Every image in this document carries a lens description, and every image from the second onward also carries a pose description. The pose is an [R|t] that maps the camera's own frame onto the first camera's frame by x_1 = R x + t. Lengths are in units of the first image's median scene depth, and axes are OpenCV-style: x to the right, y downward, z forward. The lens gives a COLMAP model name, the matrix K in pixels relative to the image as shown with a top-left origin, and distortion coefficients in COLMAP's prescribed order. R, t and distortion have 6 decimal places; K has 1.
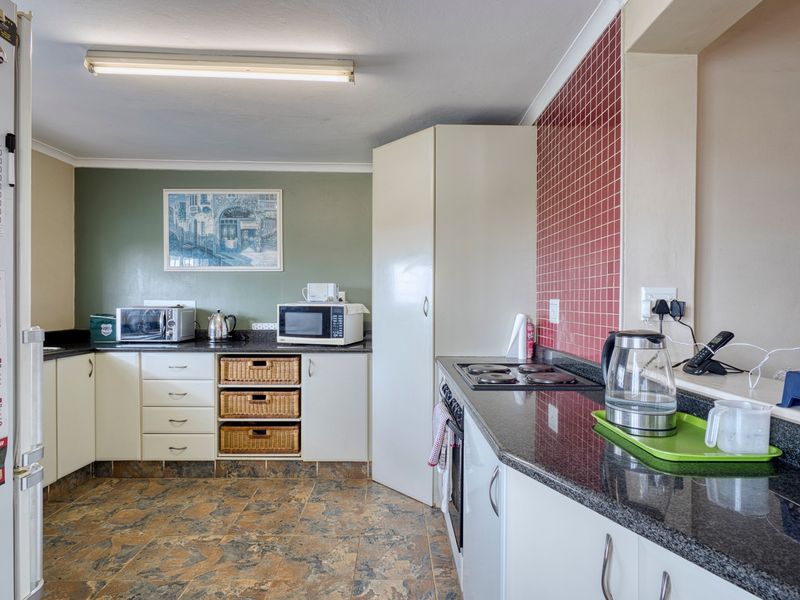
lens RADIAL K [[421.3, 0, 398.2], [0, 421.3, 305.2], [0, 0, 1]] dist [-0.004898, 0.000398]
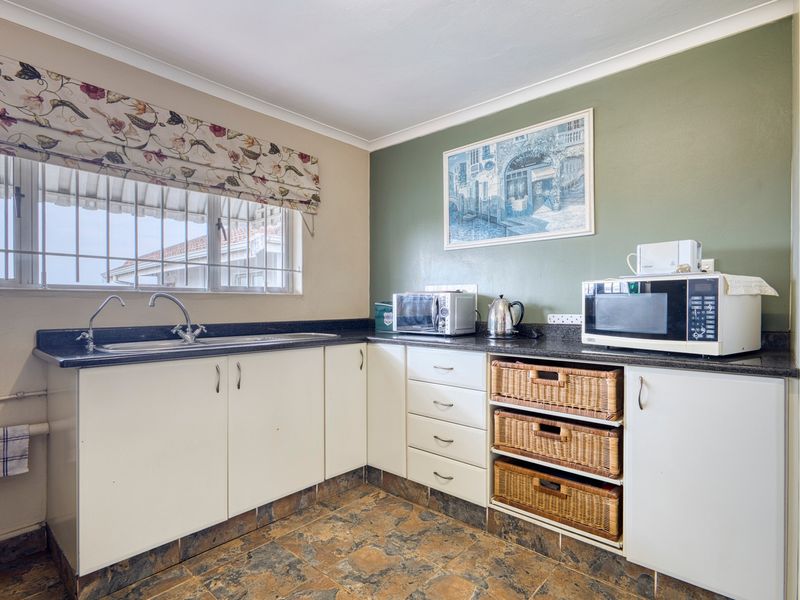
lens RADIAL K [[421.3, 0, 398.2], [0, 421.3, 305.2], [0, 0, 1]] dist [-0.004898, 0.000398]
pose [[0.740597, -0.001683, -0.671947, -0.075191], [-0.002932, 0.999979, -0.005736, 0.038473], [0.671943, 0.006219, 0.740577, 0.380199]]
